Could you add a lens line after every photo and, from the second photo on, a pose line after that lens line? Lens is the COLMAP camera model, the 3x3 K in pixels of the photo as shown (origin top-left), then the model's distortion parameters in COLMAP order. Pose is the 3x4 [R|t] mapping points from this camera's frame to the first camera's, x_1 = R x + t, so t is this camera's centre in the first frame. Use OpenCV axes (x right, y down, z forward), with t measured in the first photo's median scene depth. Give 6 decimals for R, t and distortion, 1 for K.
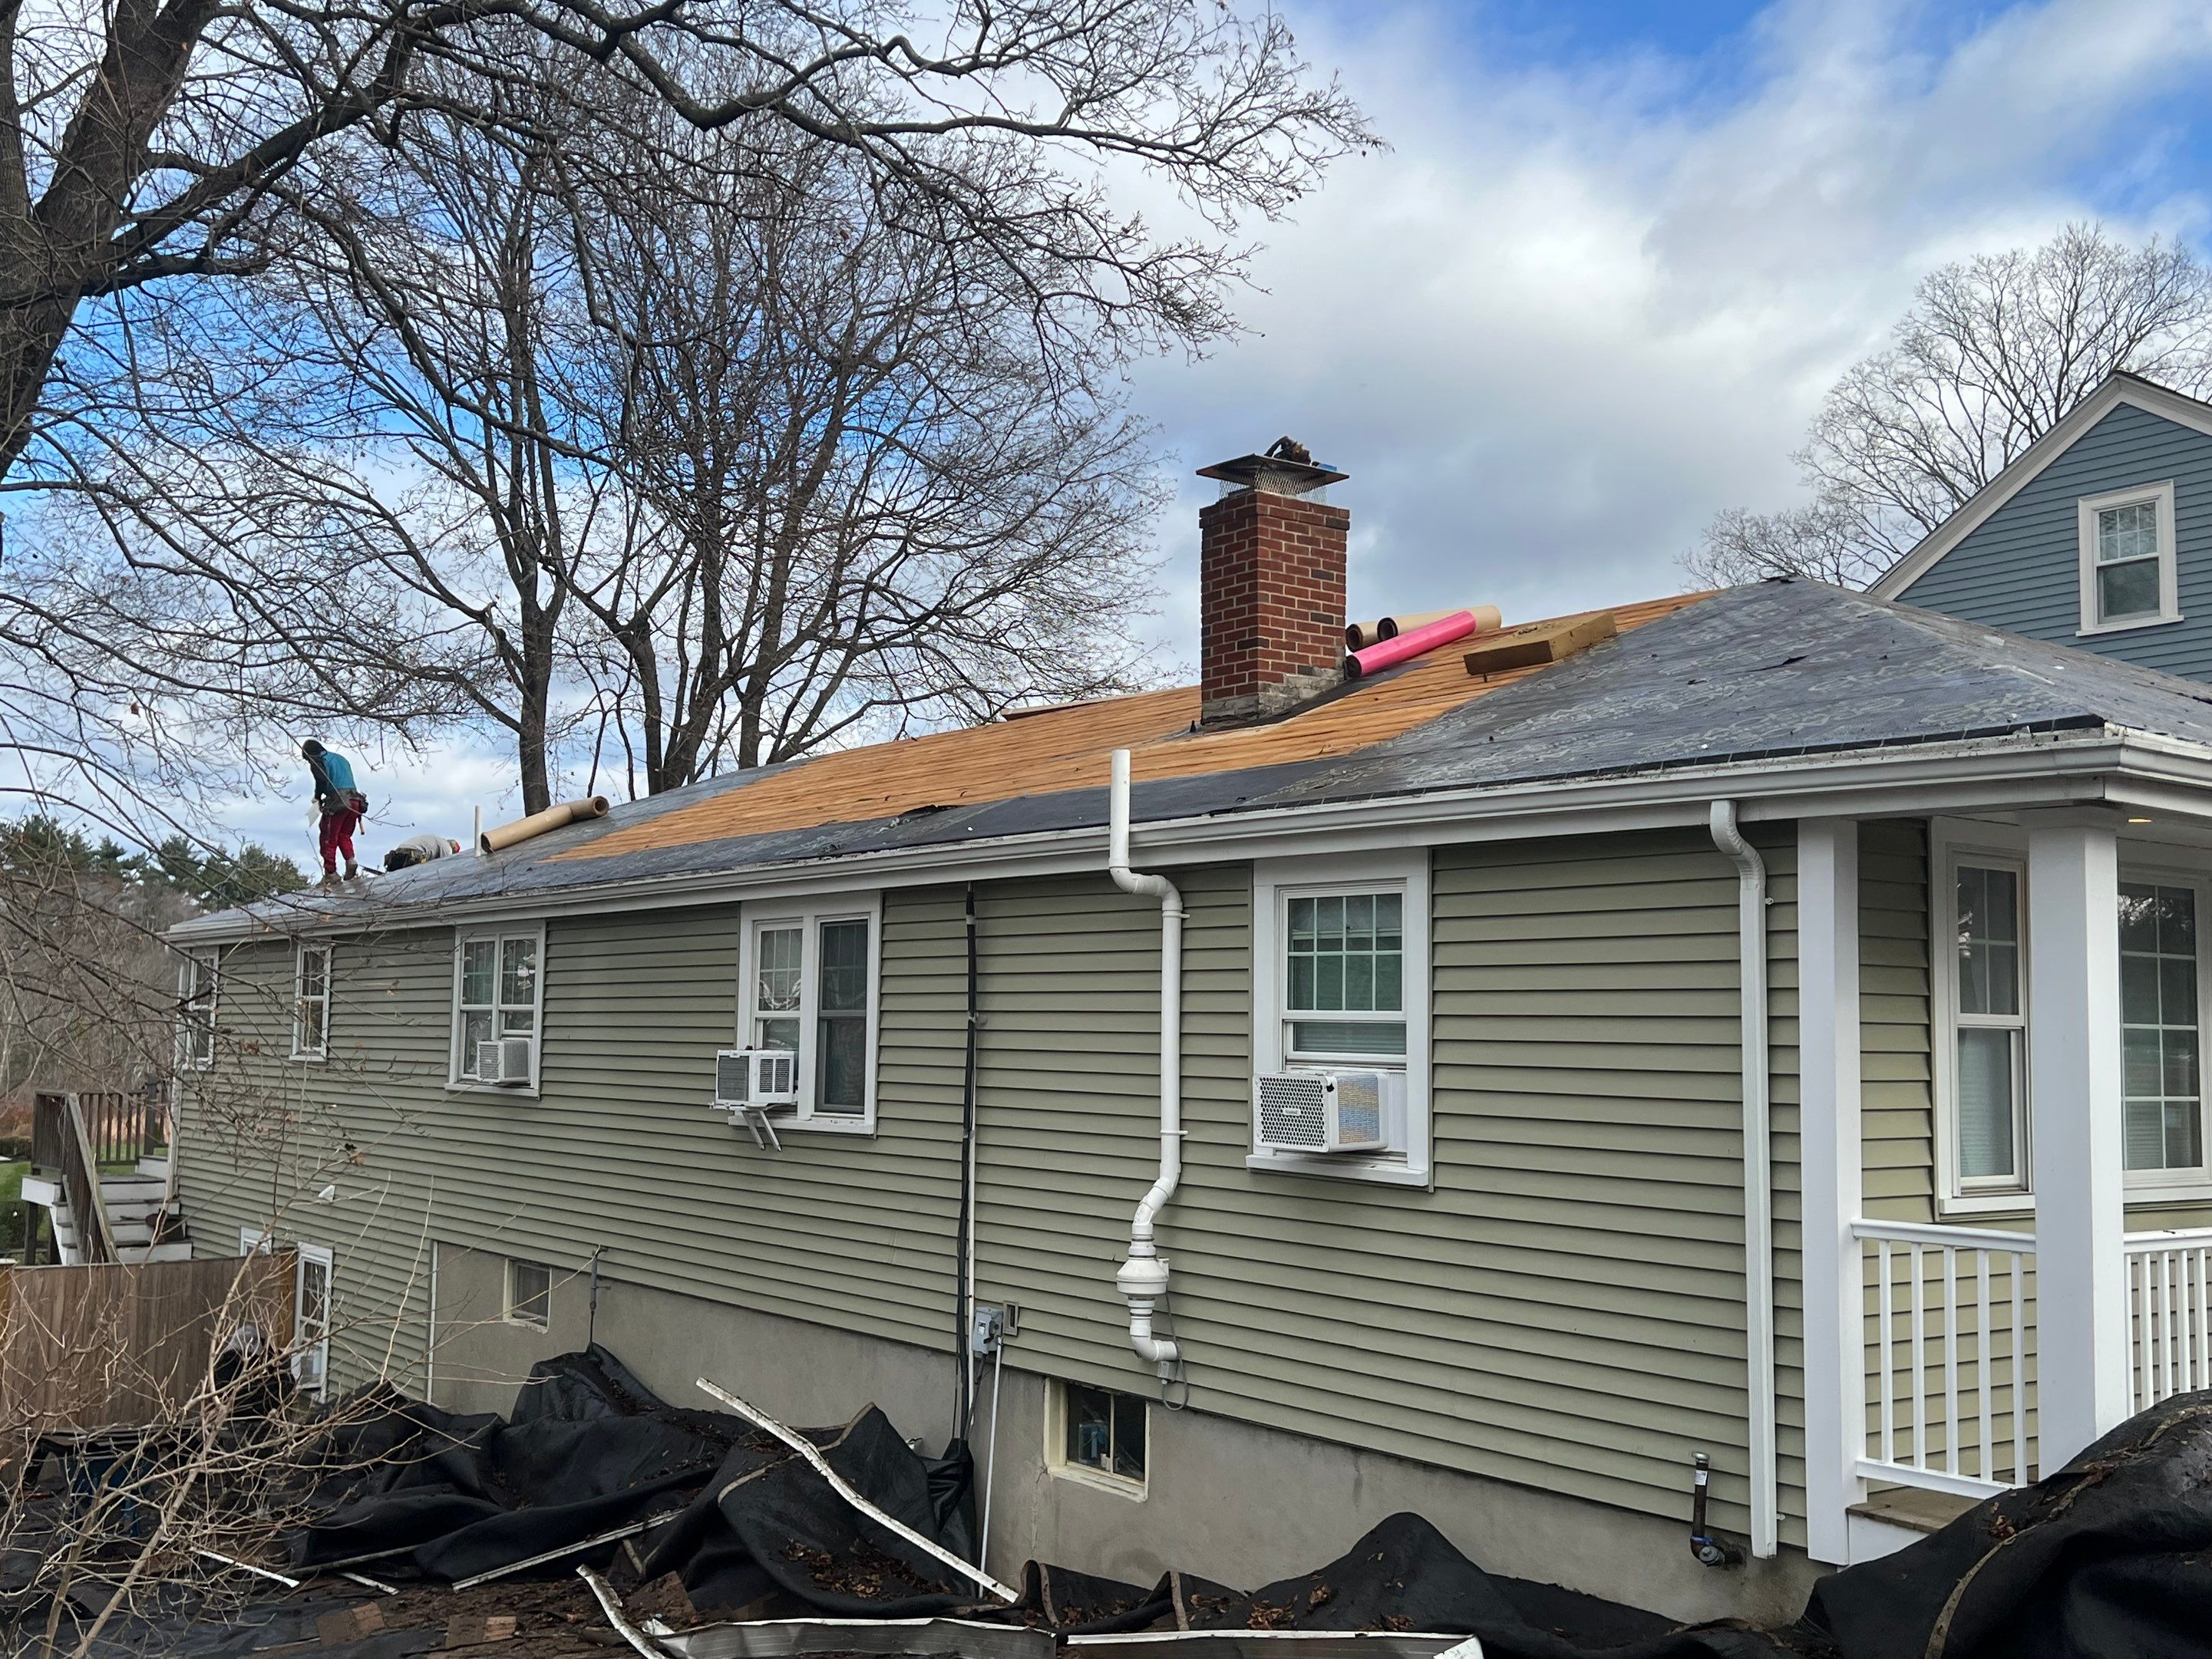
lens RADIAL K [[2186.1, 0, 1103.9], [0, 2186.1, 869.4], [0, 0, 1]] dist [0.063491, 0.000000]
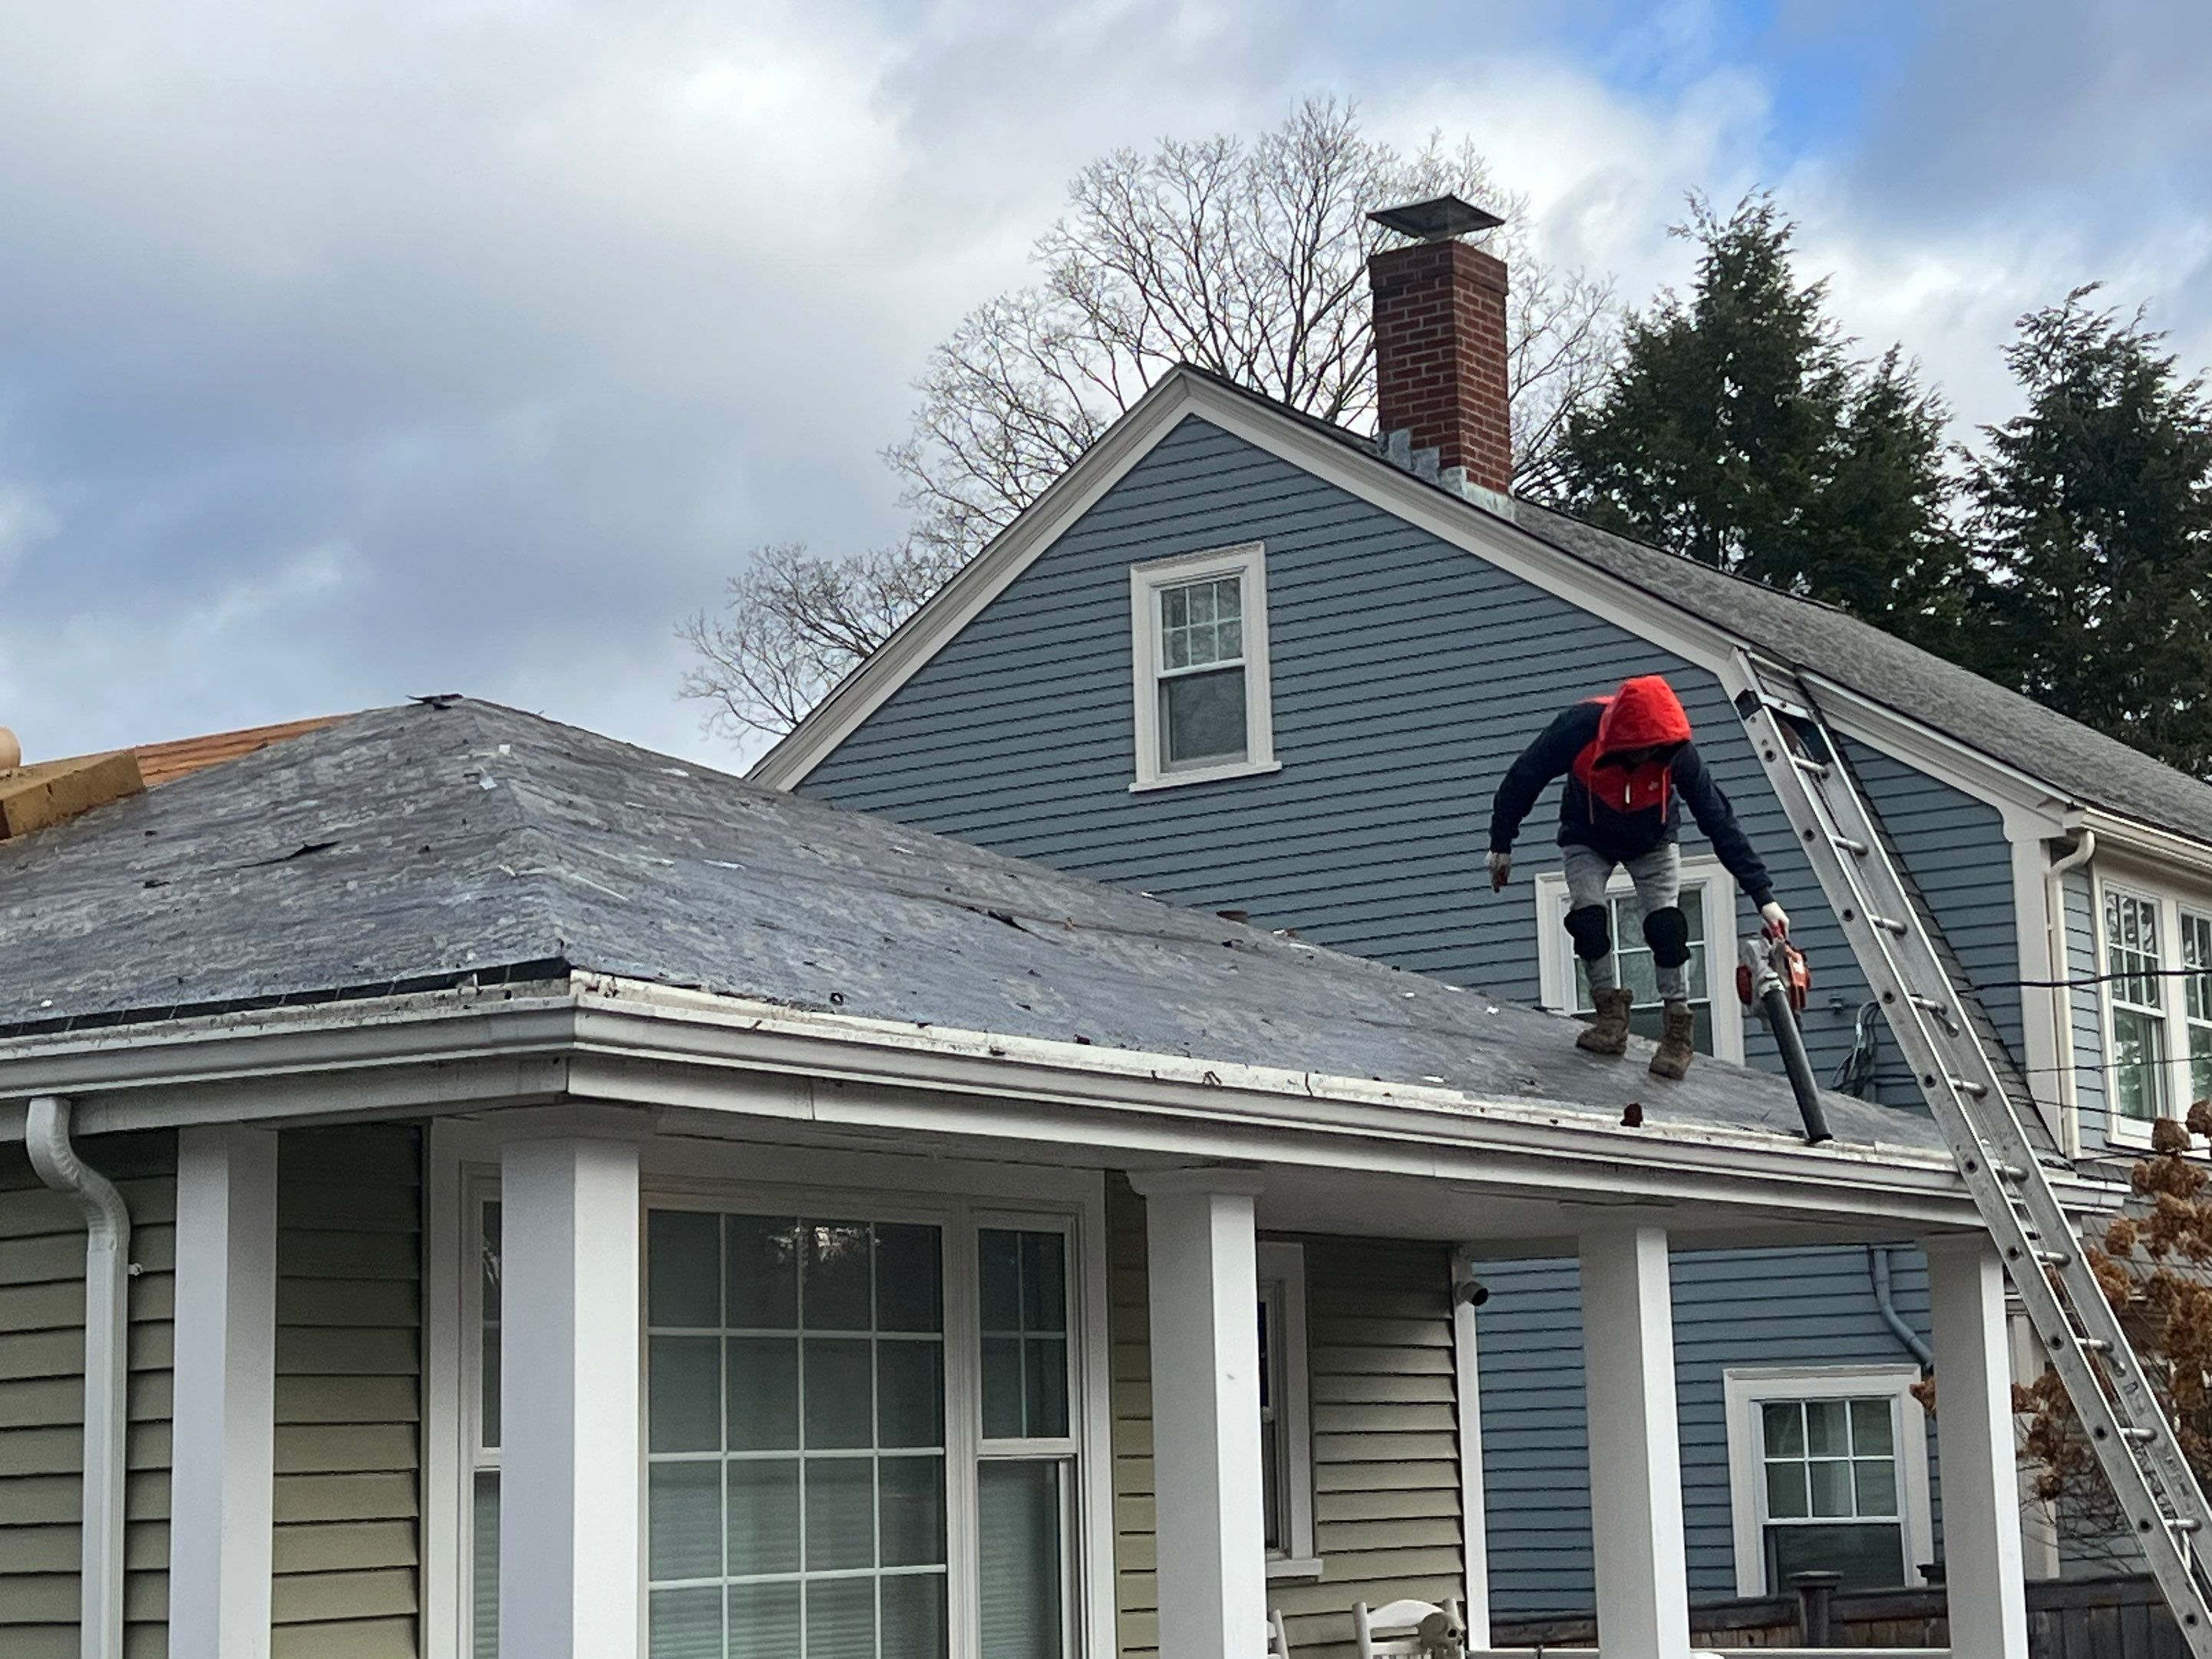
lens RADIAL K [[4094.8, 0, 1118.5], [0, 4094.8, 828.7], [0, 0, 1]] dist [0.154674, 0.000000]
pose [[0.948528, 0.010145, 0.316530, 0.129543], [0.017188, 0.996364, -0.083442, -0.003846], [-0.316226, 0.084588, 0.944905, -0.082489]]
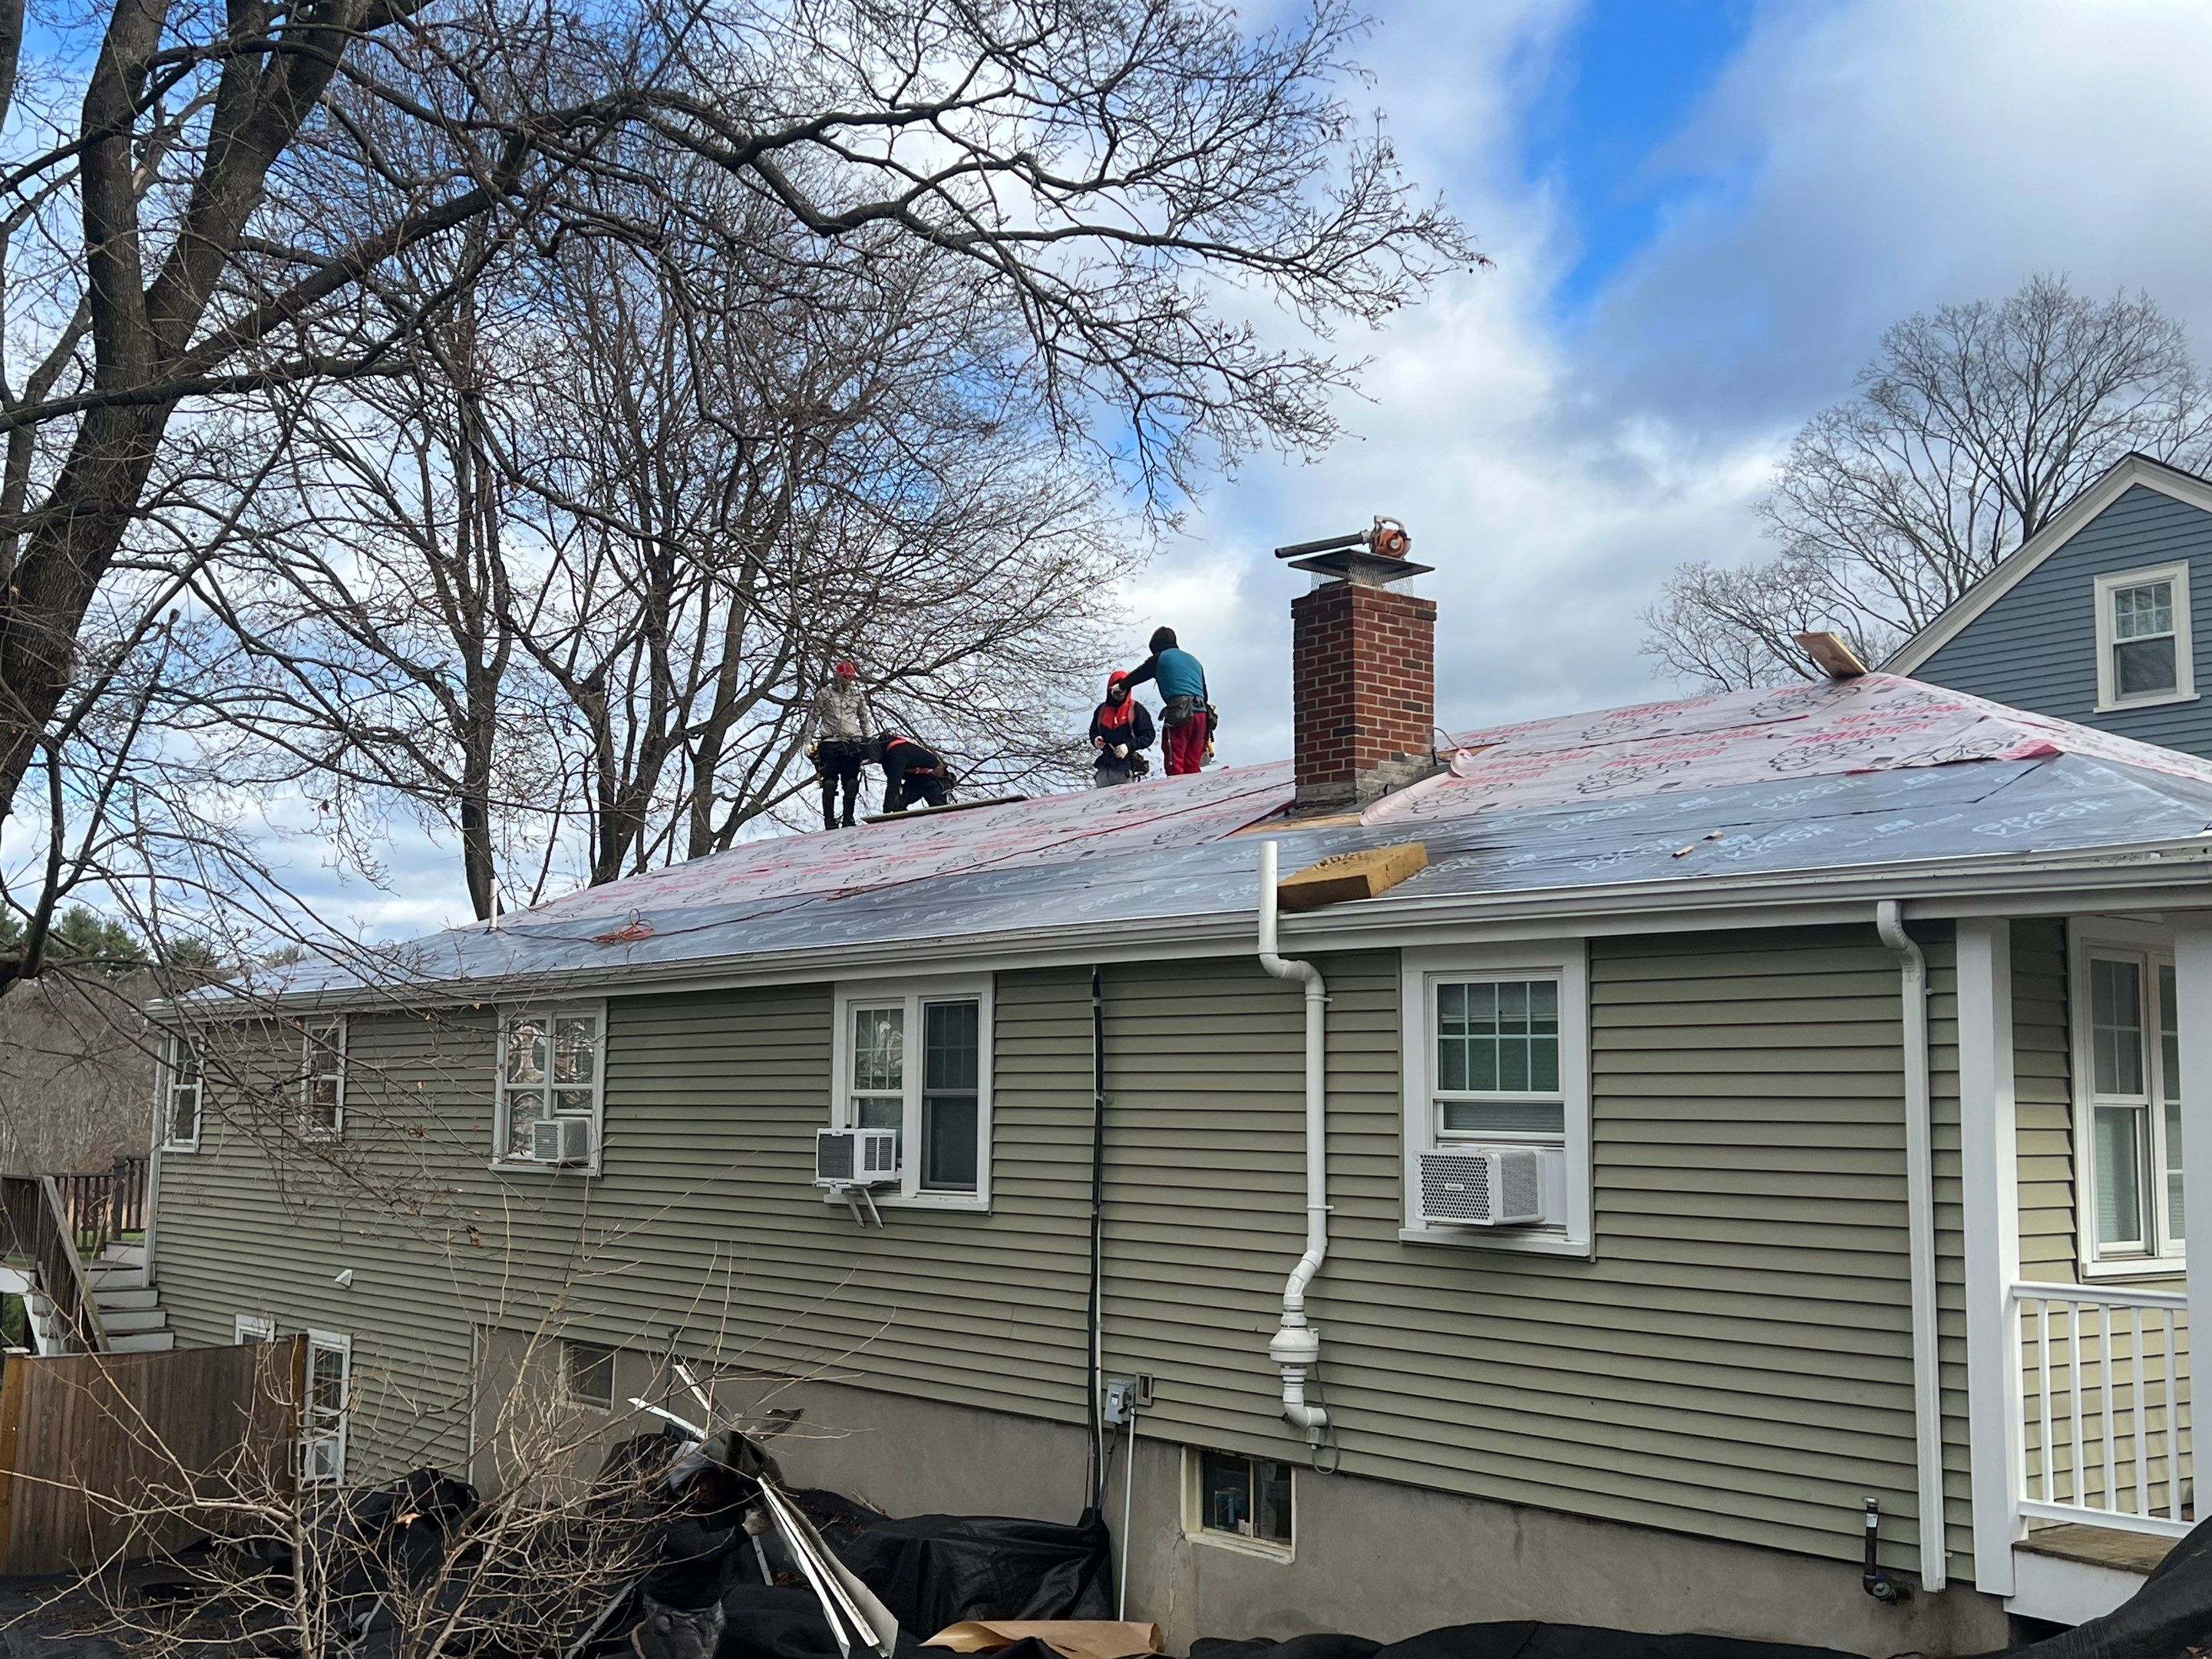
lens RADIAL K [[2391.1, 0, 1064.9], [0, 2391.1, 859.2], [0, 0, 1]] dist [0.052059, 0.000000]
pose [[0.999218, 0.001523, 0.039516, -0.113931], [-0.000364, 0.999570, -0.029333, -0.010528], [-0.039543, 0.029295, 0.998788, -0.120961]]
